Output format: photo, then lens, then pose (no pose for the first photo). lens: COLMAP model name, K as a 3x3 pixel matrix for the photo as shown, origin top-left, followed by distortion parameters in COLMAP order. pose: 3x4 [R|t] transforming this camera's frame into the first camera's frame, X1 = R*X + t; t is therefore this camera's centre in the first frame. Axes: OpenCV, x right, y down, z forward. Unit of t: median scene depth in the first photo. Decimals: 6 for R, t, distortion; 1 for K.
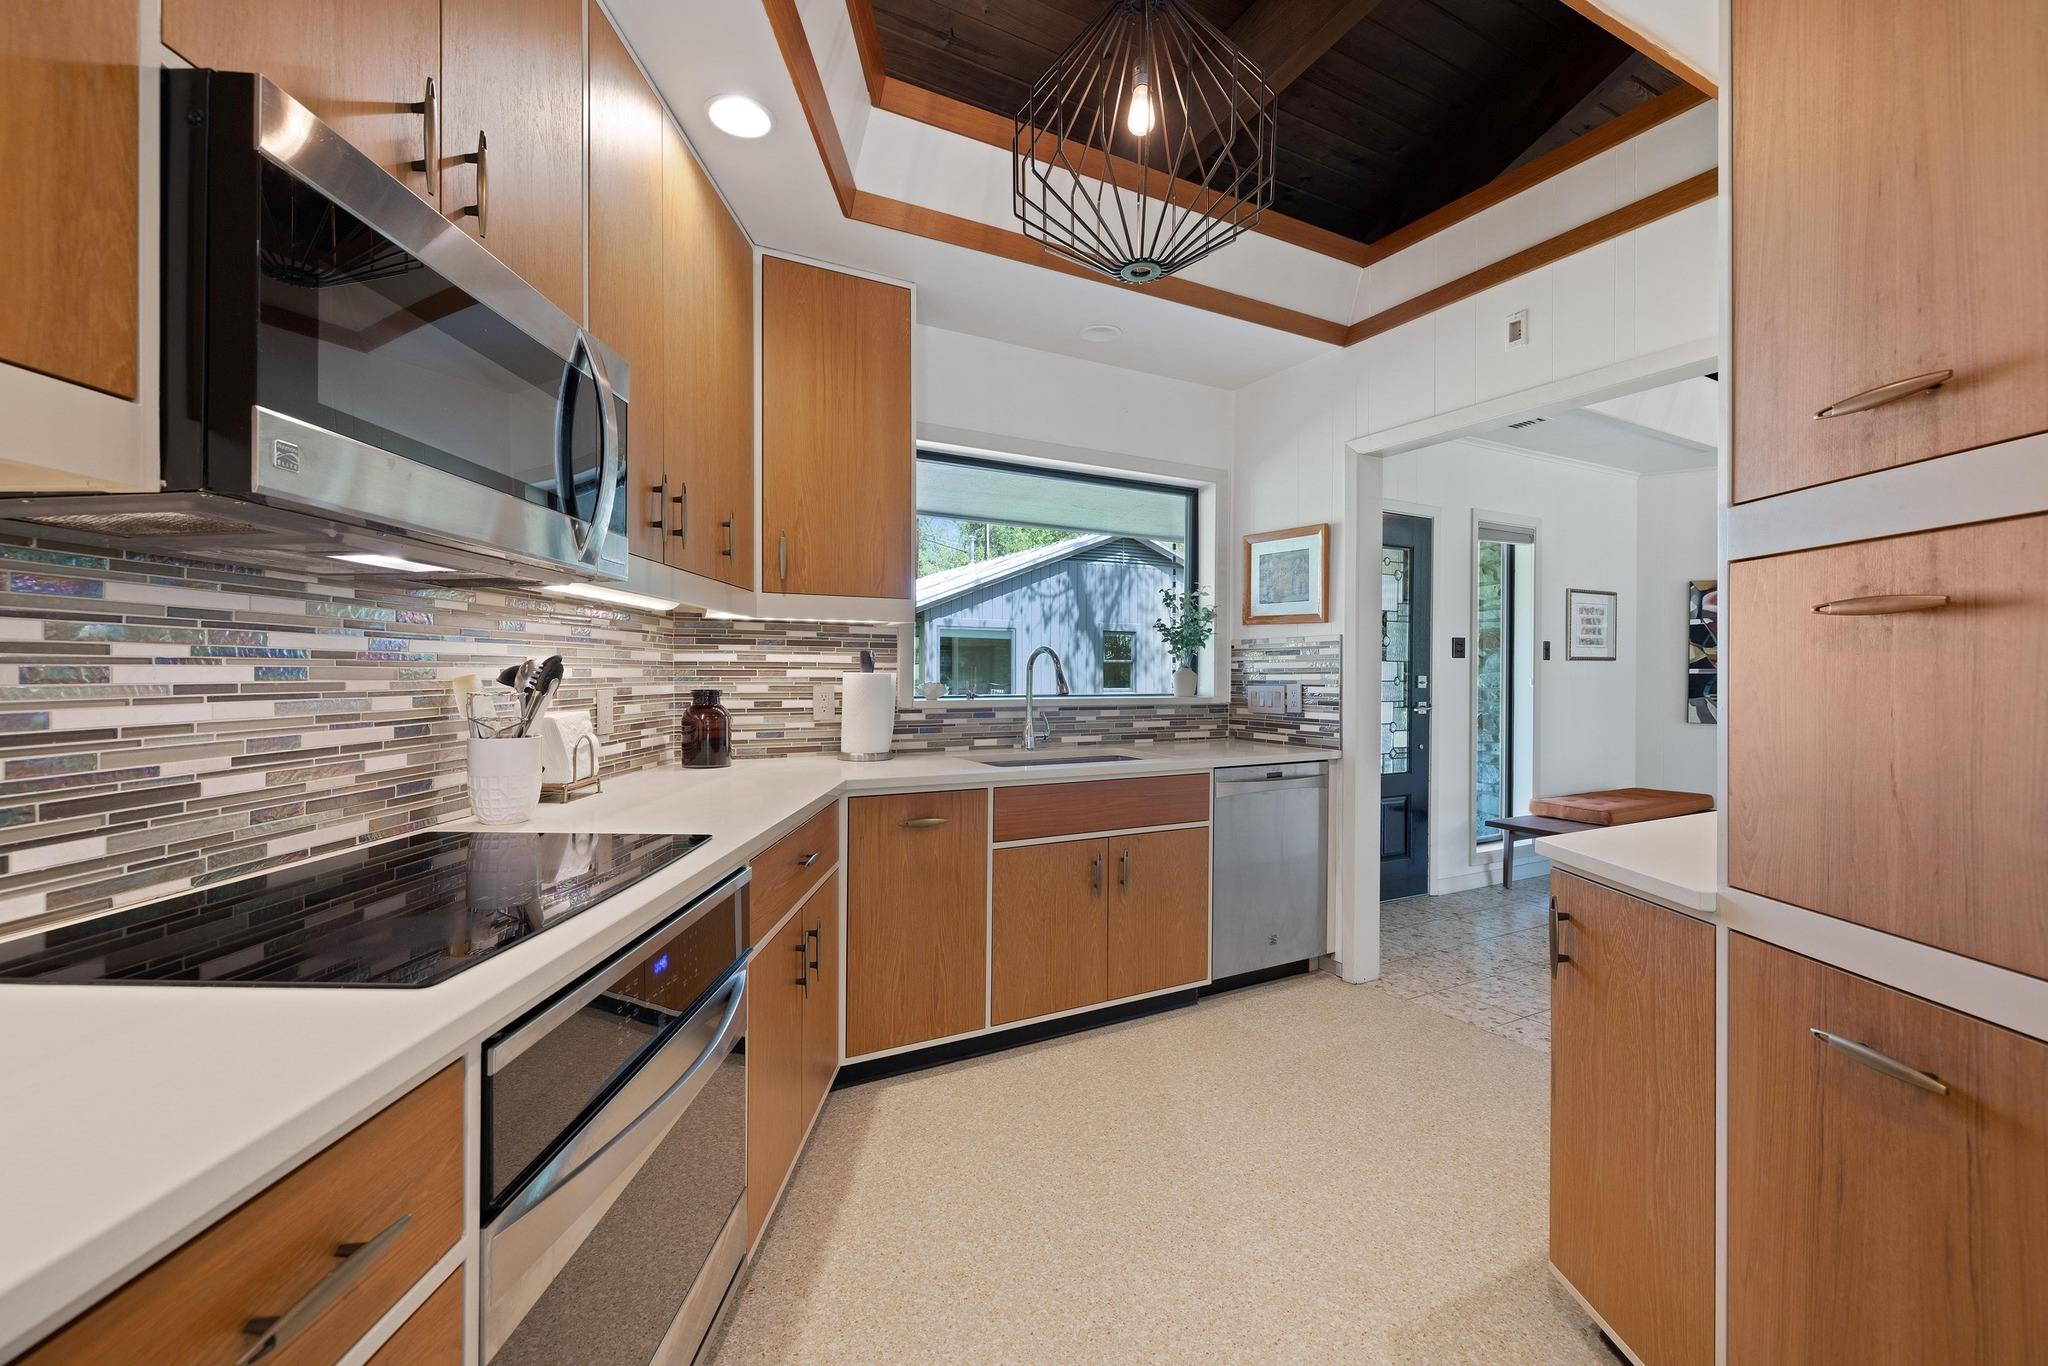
lens RADIAL K [[851.7, 0, 1018.6], [0, 851.7, 670.5], [0, 0, 1]] dist [-0.000707, -0.000073]
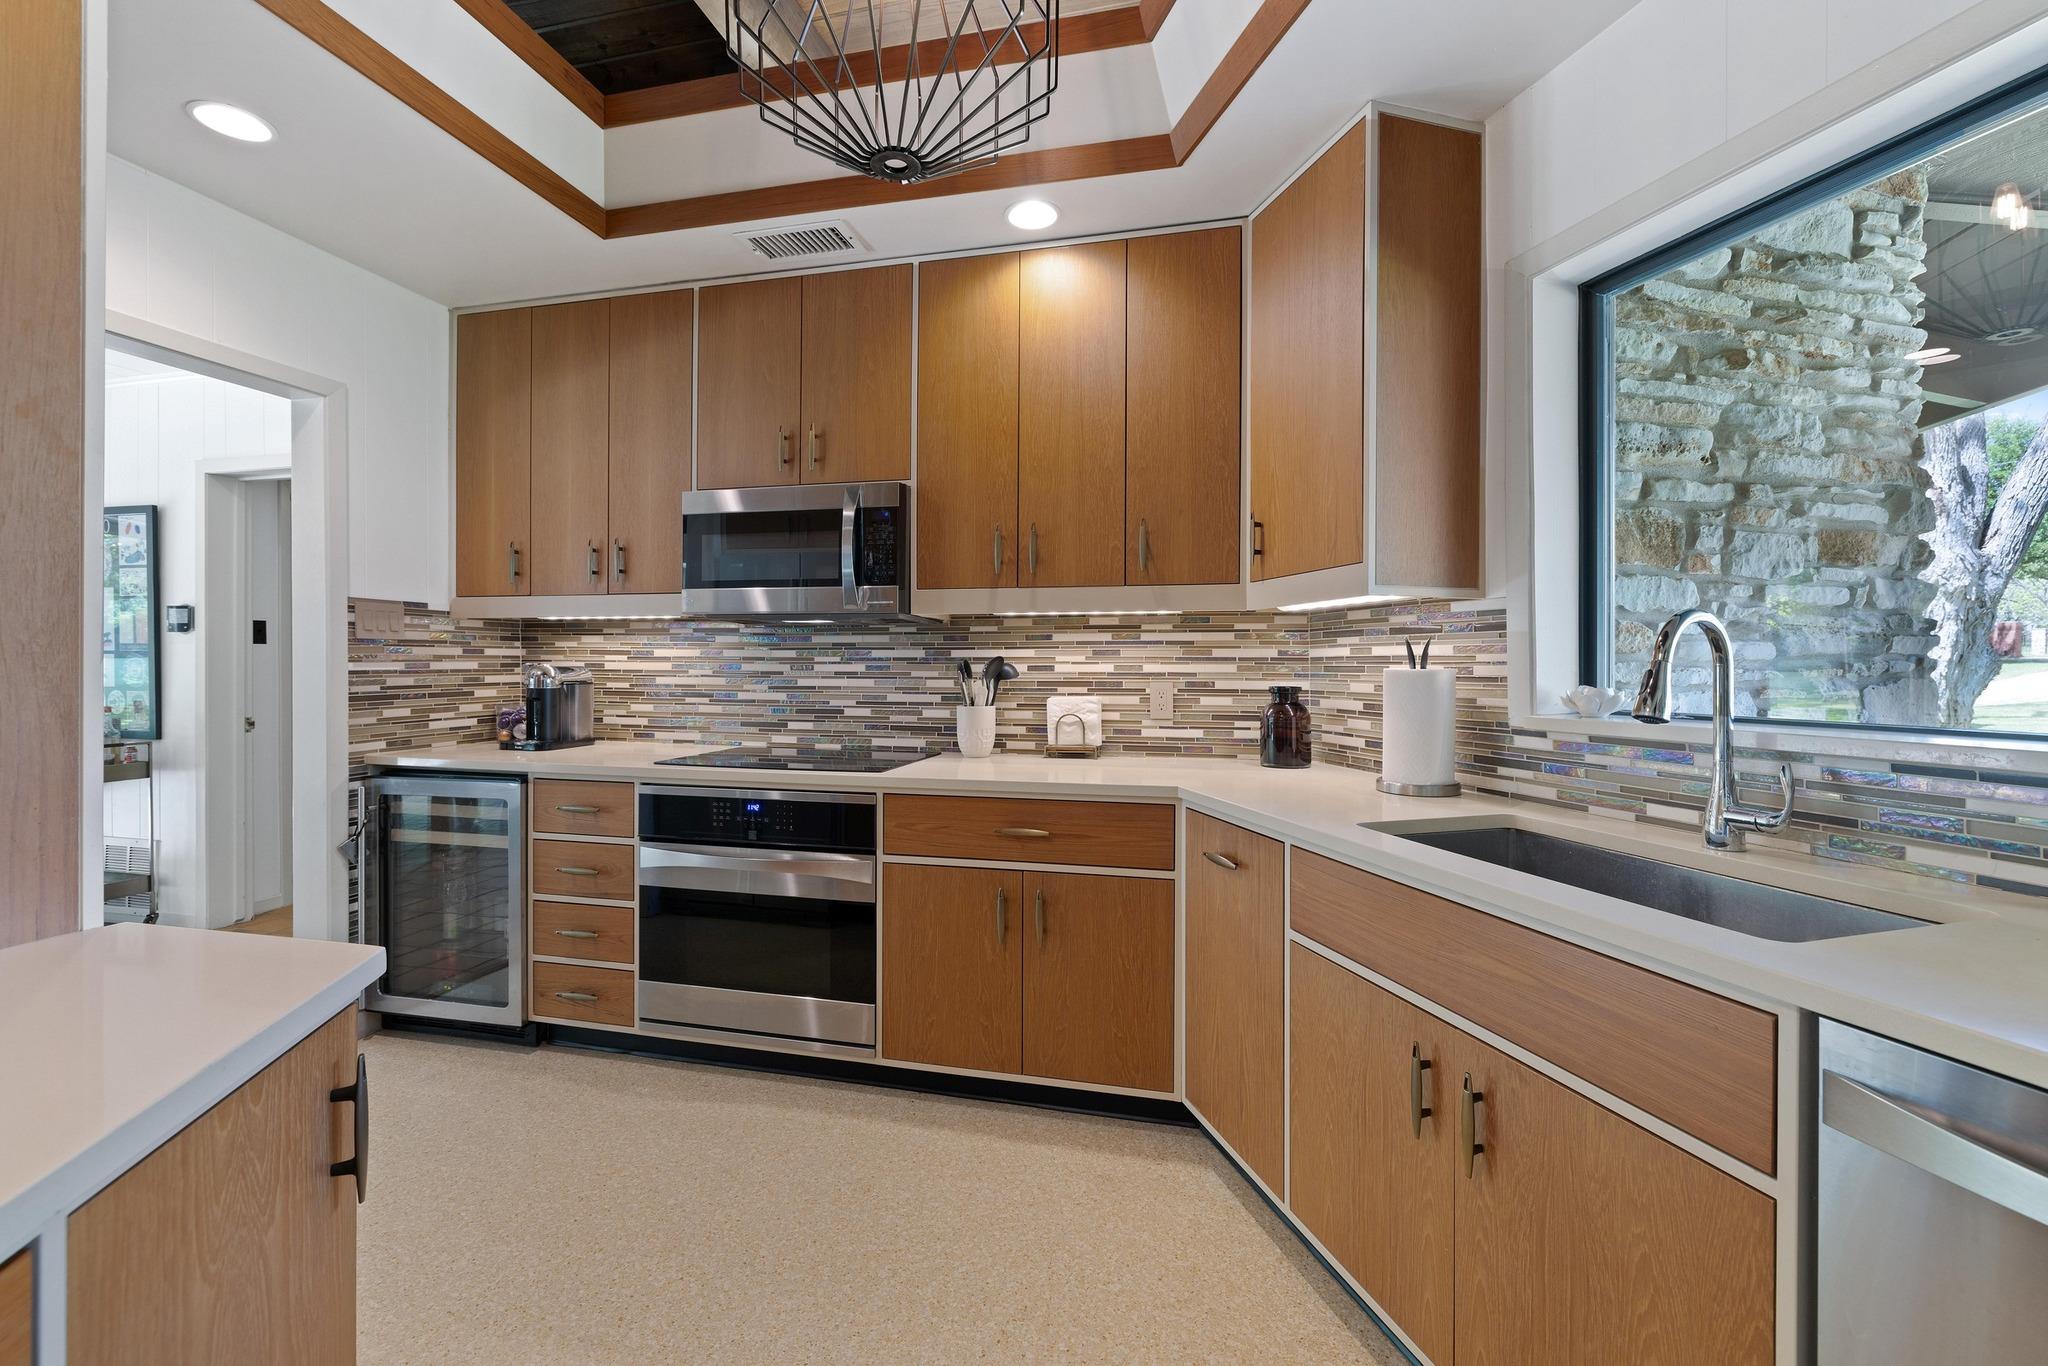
lens RADIAL K [[851.7, 0, 1018.6], [0, 851.7, 670.5], [0, 0, 1]] dist [-0.000707, -0.000073]
pose [[-0.232282, -0.000599, -0.972648, 1.124796], [-0.001854, 0.999998, -0.000173, 0.009316], [0.972647, 0.001763, -0.232283, 1.641804]]
